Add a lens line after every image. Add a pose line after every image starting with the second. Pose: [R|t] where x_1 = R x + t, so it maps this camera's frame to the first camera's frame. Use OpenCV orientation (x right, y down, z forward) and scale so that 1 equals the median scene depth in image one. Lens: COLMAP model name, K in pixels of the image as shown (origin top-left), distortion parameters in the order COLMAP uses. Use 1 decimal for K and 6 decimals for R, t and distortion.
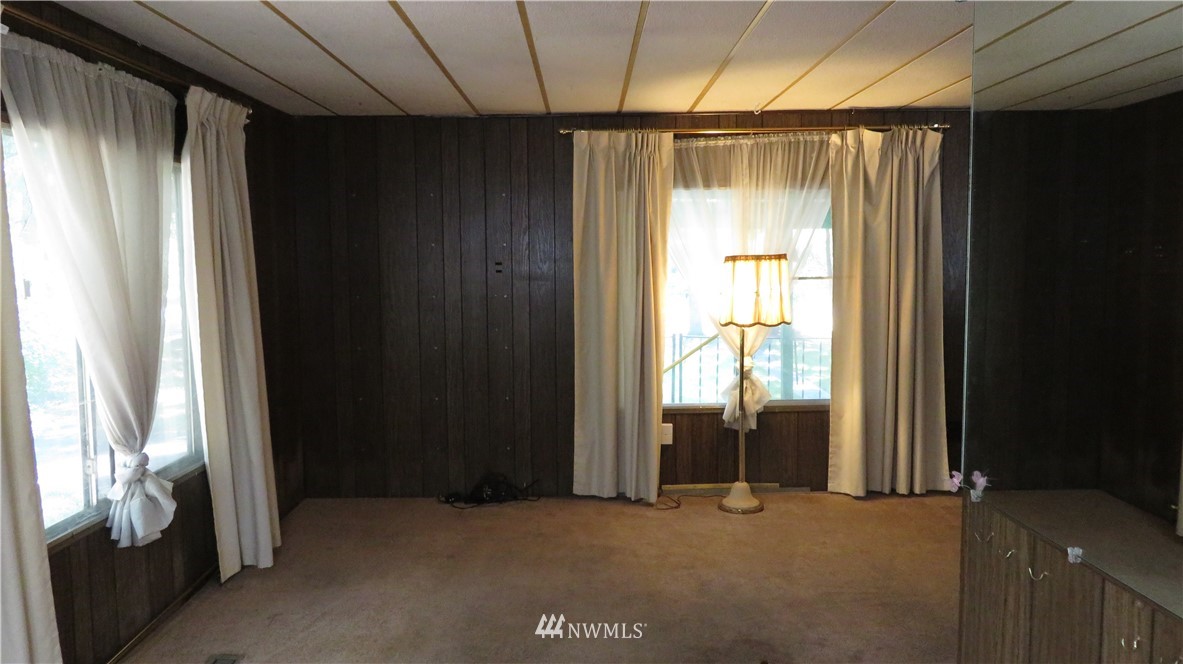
lens RADIAL K [[848.6, 0, 582.4], [0, 848.6, 335.0], [0, 0, 1]] dist [-0.004816, 0.005758]
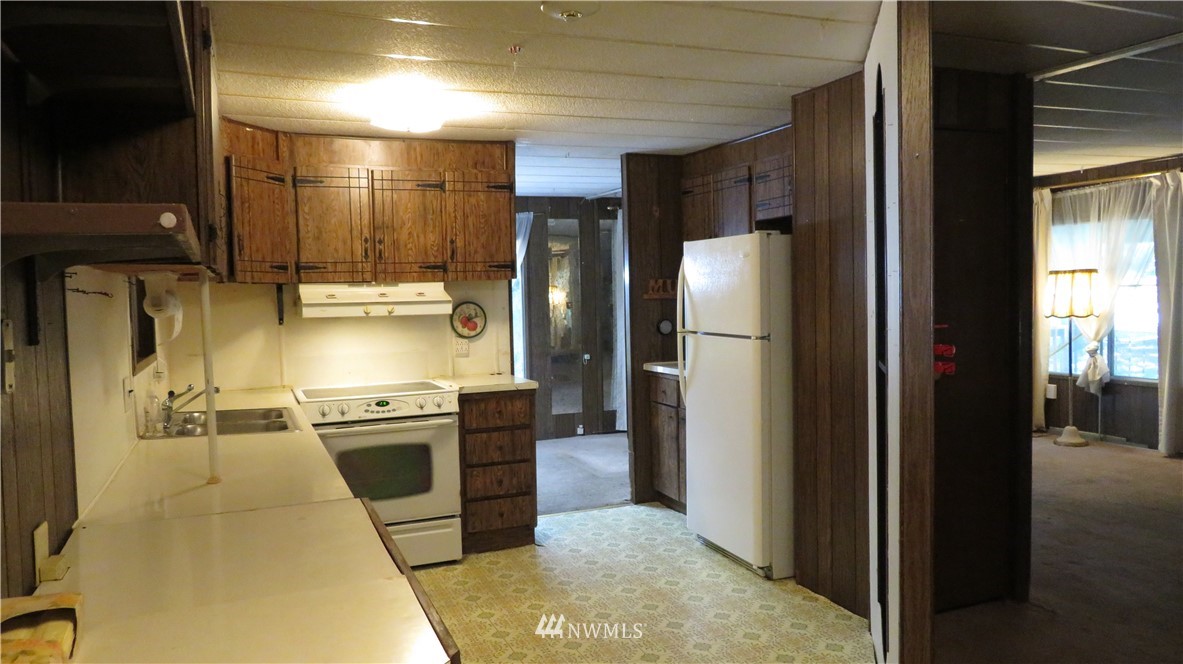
lens RADIAL K [[848.6, 0, 588.9], [0, 848.6, 336.4], [0, 0, 1]] dist [-0.004816, 0.005758]
pose [[0.382496, 0.056338, -0.922238, 1.193909], [-0.056157, 0.997712, 0.037658, 0.011812], [0.922249, 0.037386, 0.384785, -0.319153]]
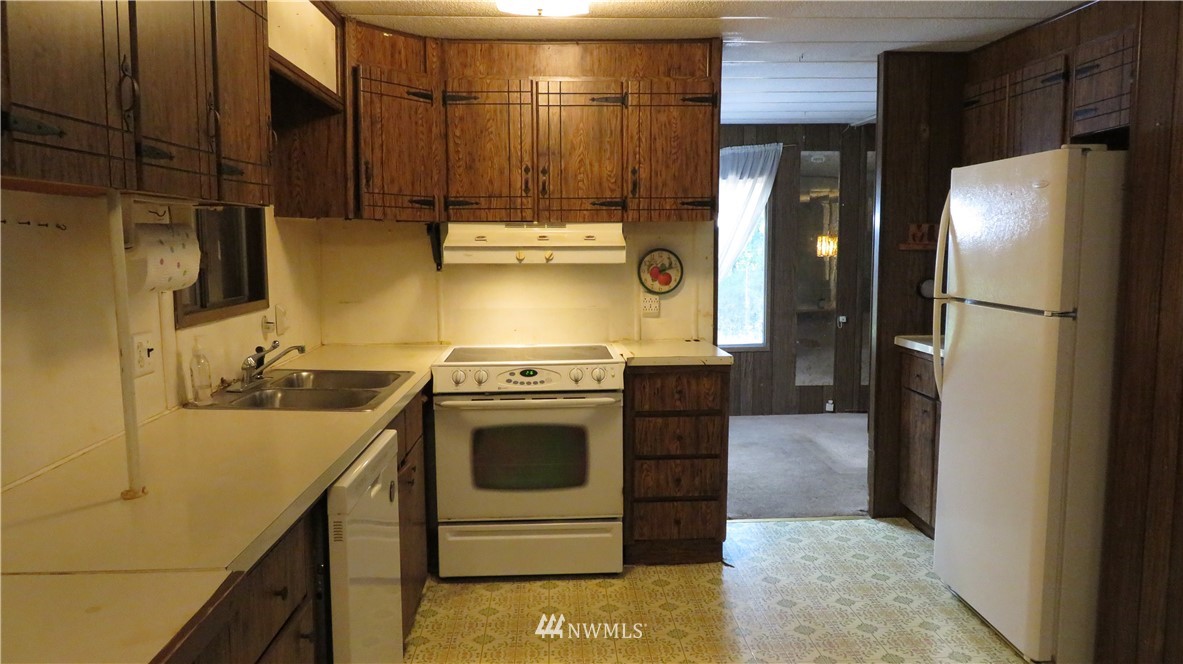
lens RADIAL K [[848.6, 0, 590.9], [0, 848.6, 334.3], [0, 0, 1]] dist [-0.004816, 0.005758]
pose [[0.052863, 0.121739, -0.991153, 1.008671], [-0.075497, 0.990188, 0.117594, 0.007371], [0.995744, 0.068613, 0.061535, -0.171843]]
